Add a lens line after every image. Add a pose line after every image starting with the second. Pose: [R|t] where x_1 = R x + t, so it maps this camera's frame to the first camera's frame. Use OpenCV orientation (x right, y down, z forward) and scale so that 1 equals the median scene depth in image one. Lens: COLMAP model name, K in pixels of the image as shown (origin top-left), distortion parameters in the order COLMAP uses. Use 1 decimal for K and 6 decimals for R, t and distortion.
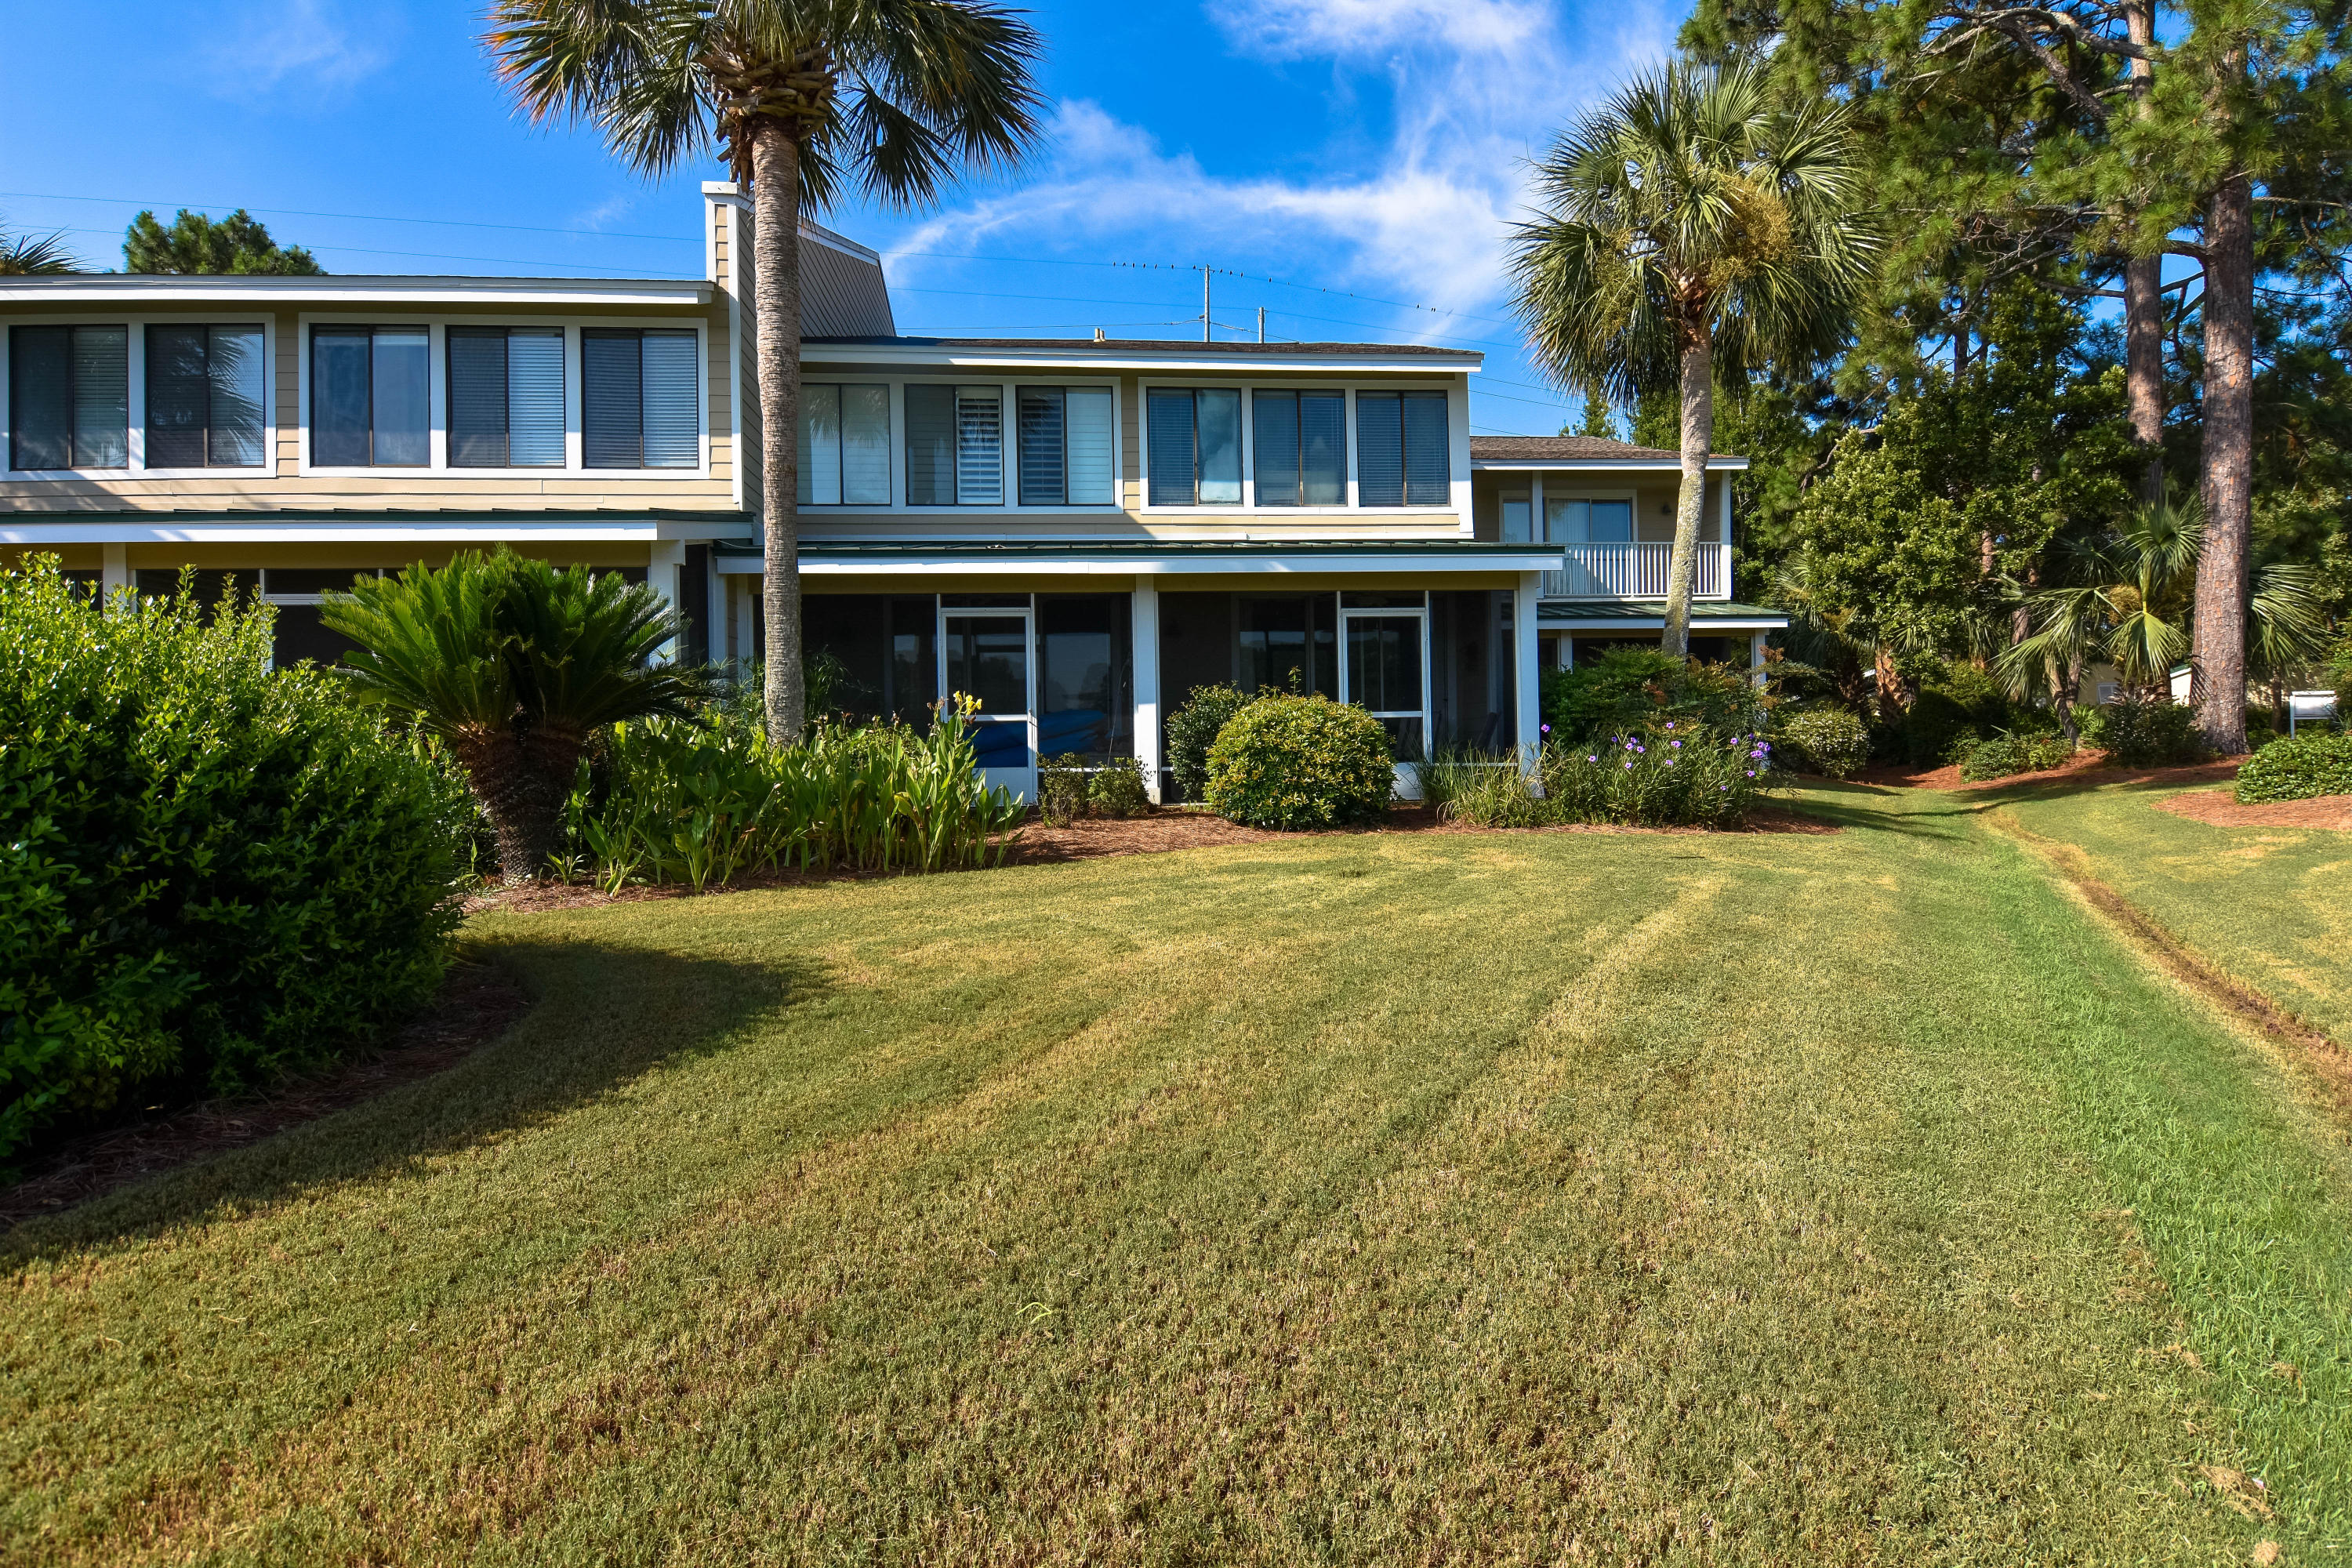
lens RADIAL K [[1241.7, 0, 1177.0], [0, 1241.7, 714.7], [0, 0, 1]] dist [0.003926, 0.000249]
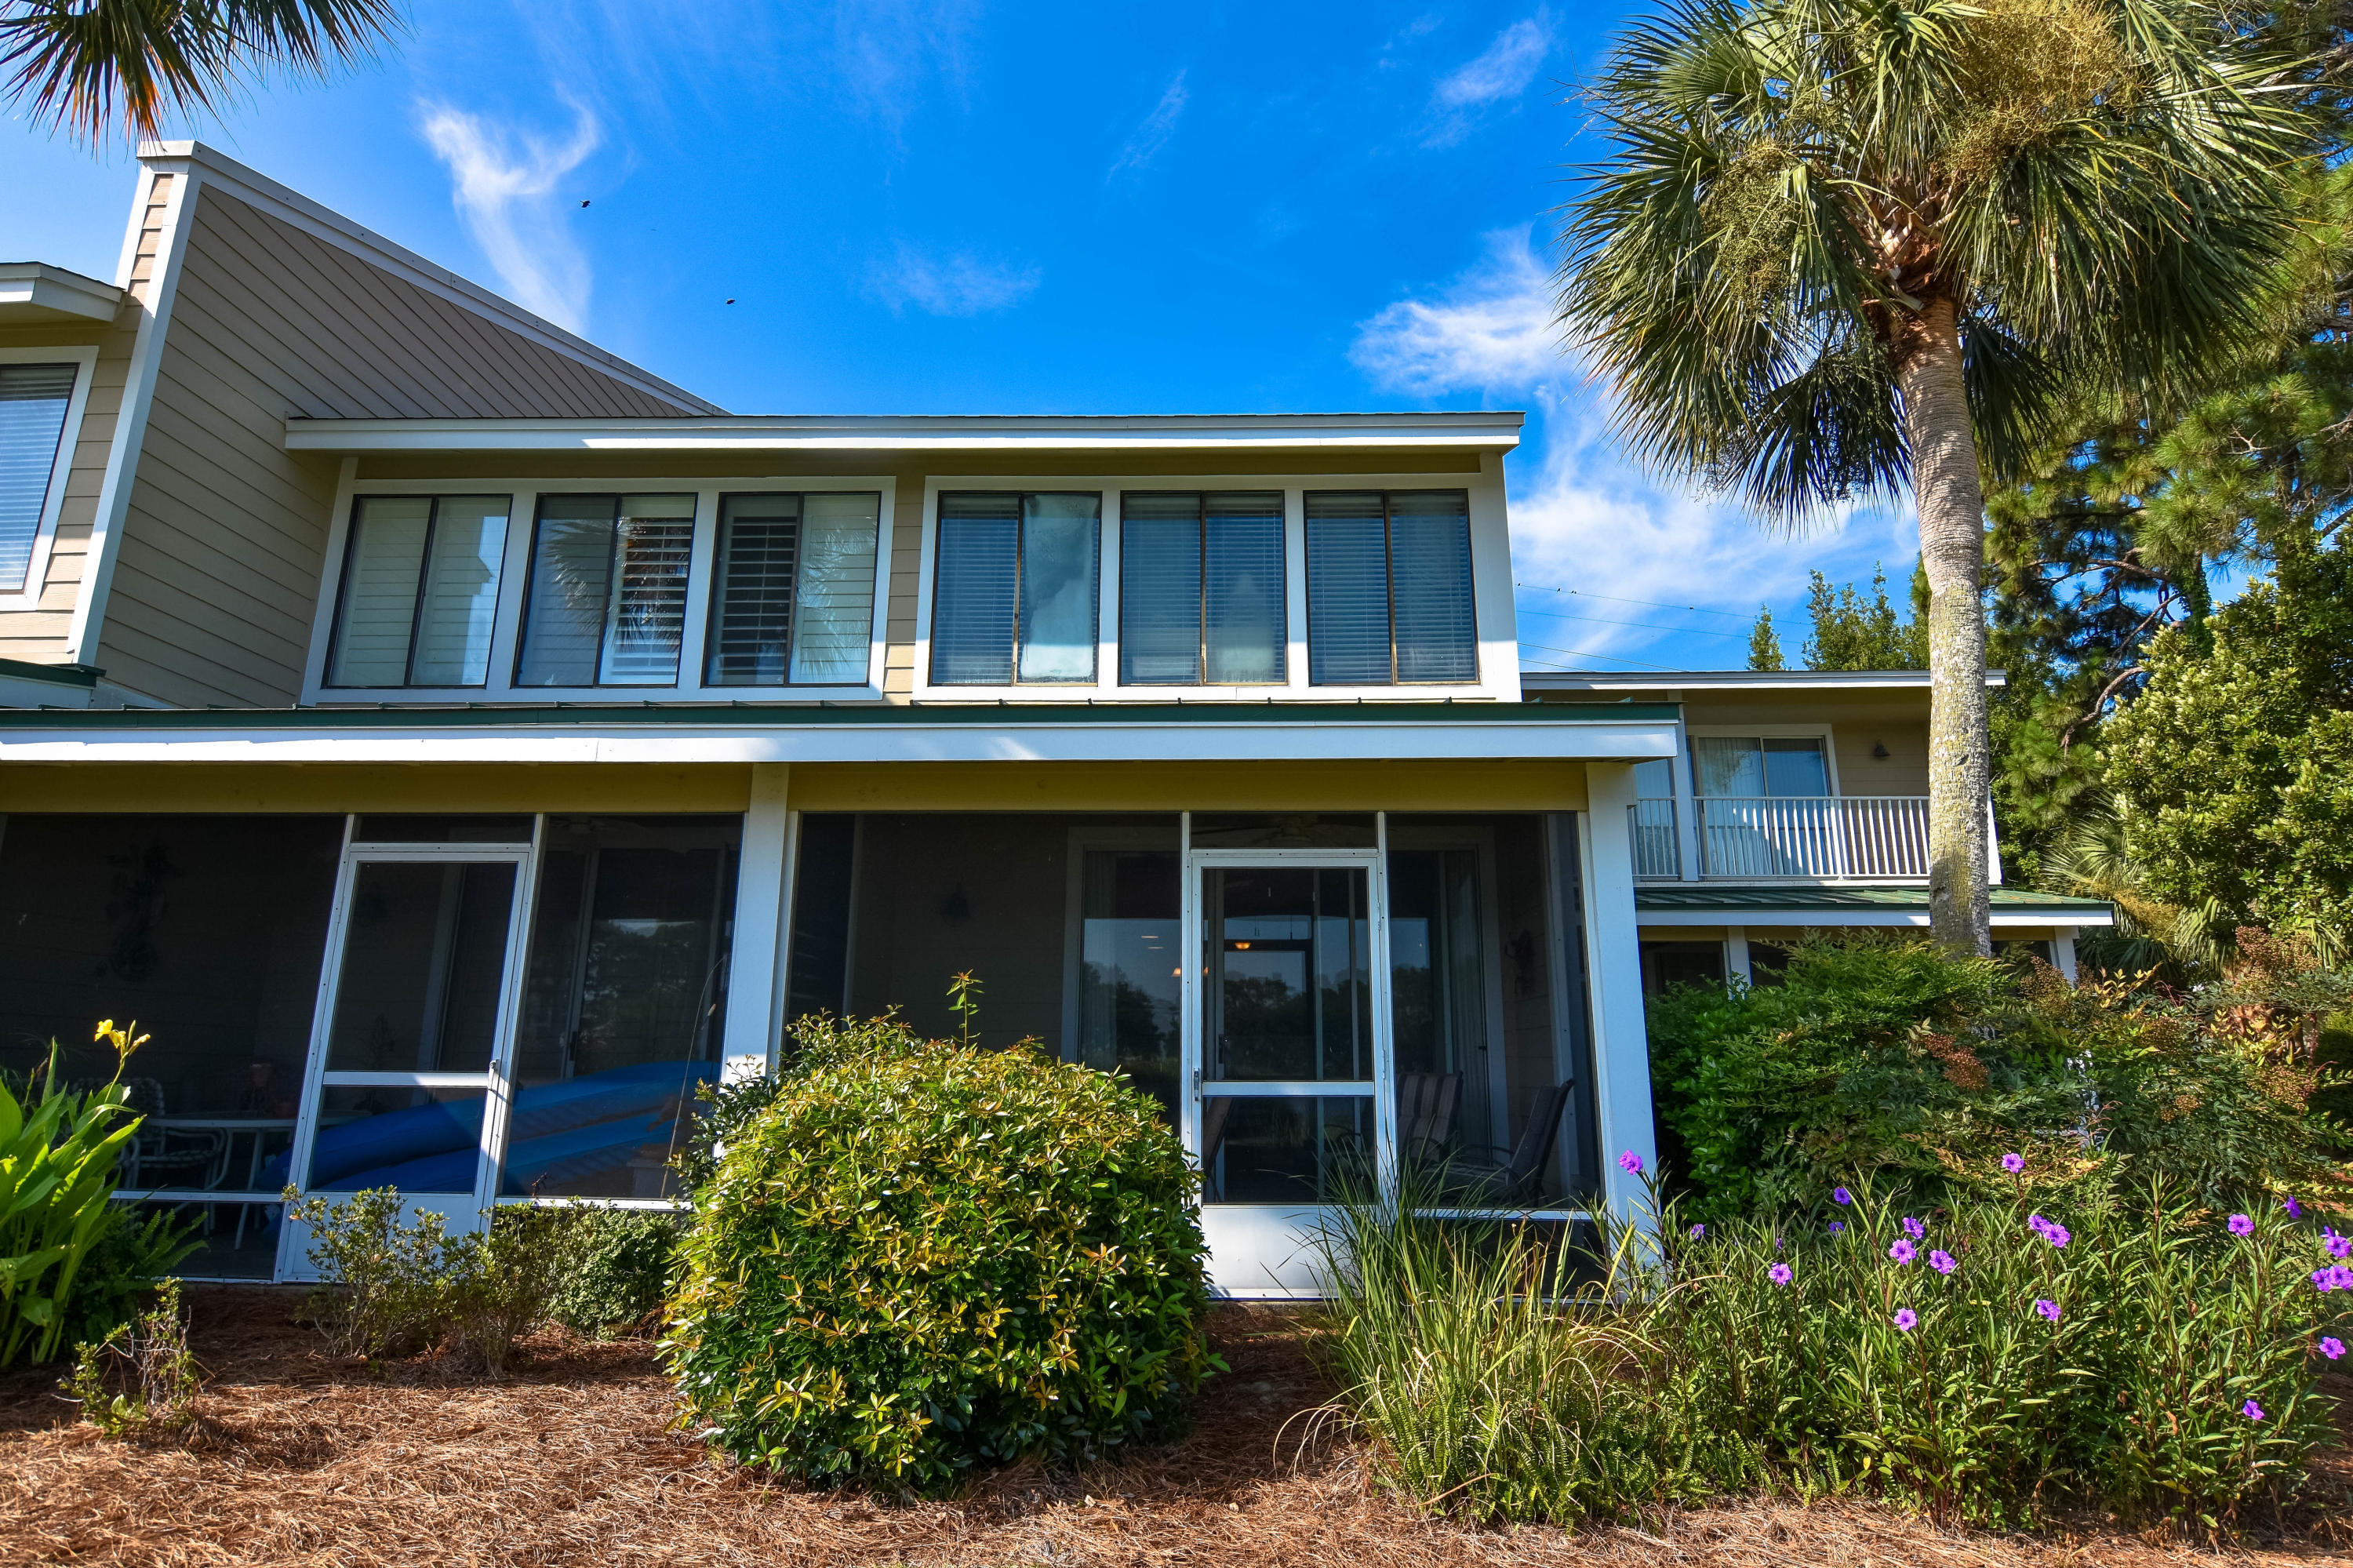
lens RADIAL K [[1243.9, 0, 1196.9], [0, 1243.9, 749.3], [0, 0, 1]] dist [0.004866, -0.020925]
pose [[0.992879, -0.010021, -0.118703, 0.164199], [-0.016841, 0.974639, -0.223147, -0.015963], [0.117929, 0.223558, 0.967530, 0.470382]]
